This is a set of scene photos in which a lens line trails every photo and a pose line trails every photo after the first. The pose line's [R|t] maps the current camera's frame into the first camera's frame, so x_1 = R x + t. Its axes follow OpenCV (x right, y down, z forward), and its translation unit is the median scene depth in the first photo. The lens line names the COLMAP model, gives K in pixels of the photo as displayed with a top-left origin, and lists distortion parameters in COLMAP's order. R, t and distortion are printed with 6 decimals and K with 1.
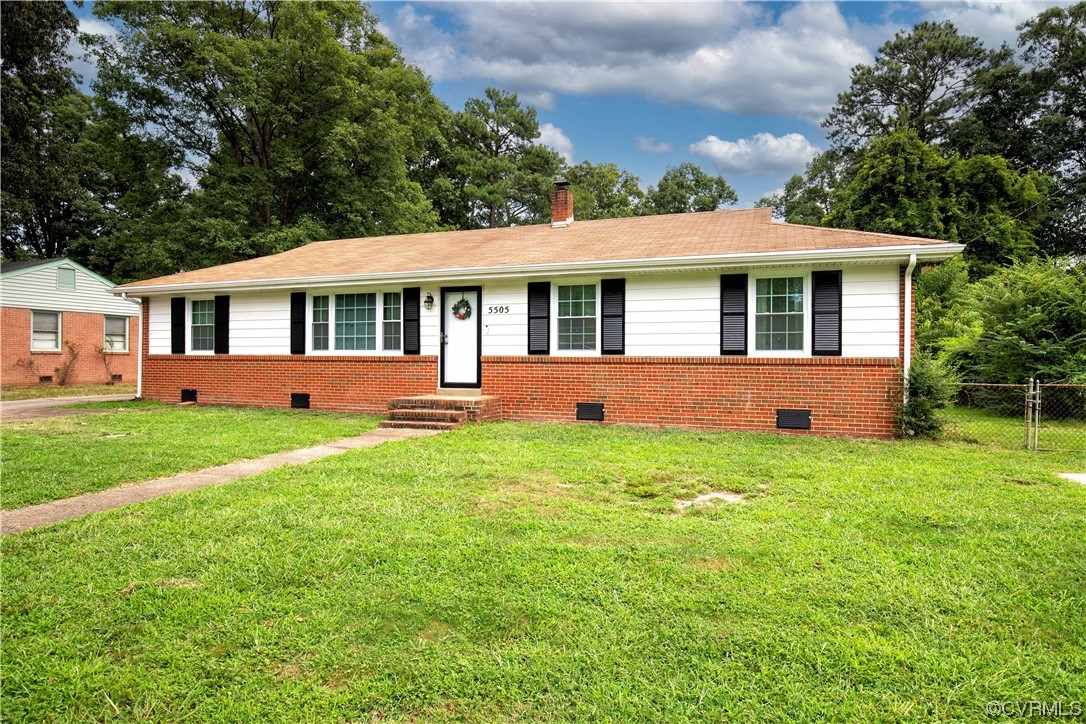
lens RADIAL K [[614.9, 0, 543.1], [0, 614.9, 358.1], [0, 0, 1]] dist [-0.018838, 0.002949]
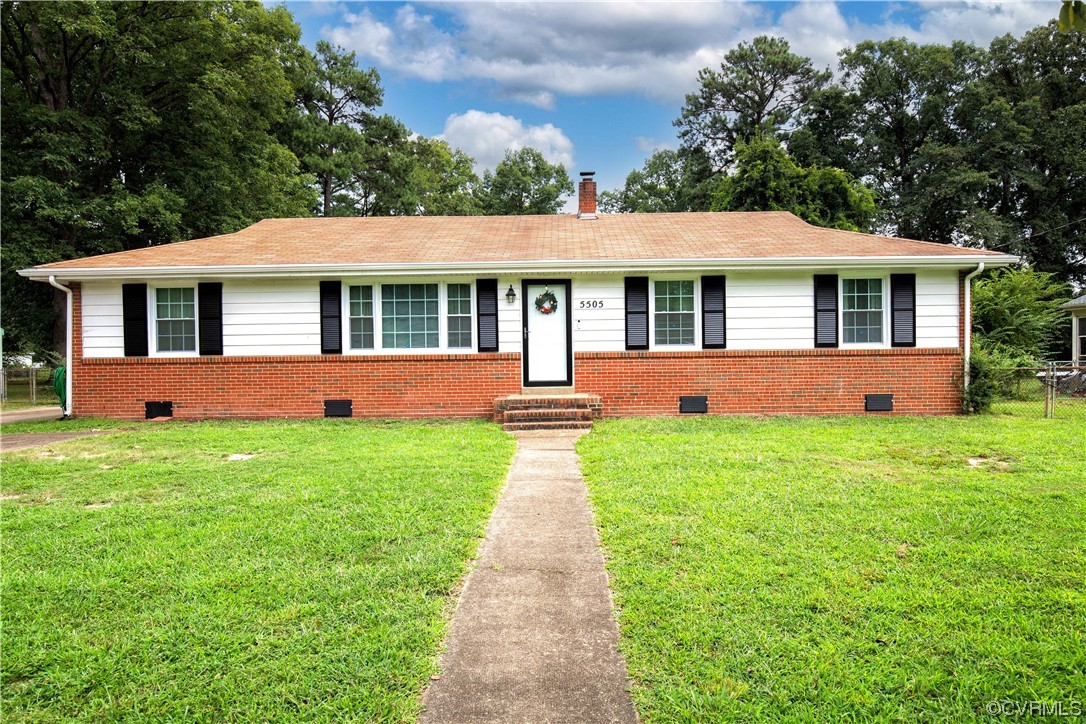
lens RADIAL K [[680.8, 0, 544.1], [0, 680.8, 365.7], [0, 0, 1]] dist [-0.010376, -0.006953]
pose [[0.940717, -0.021057, 0.338537, -0.442563], [0.016594, 0.999733, 0.016073, -0.000184], [-0.338785, -0.009503, 0.940816, 0.012728]]
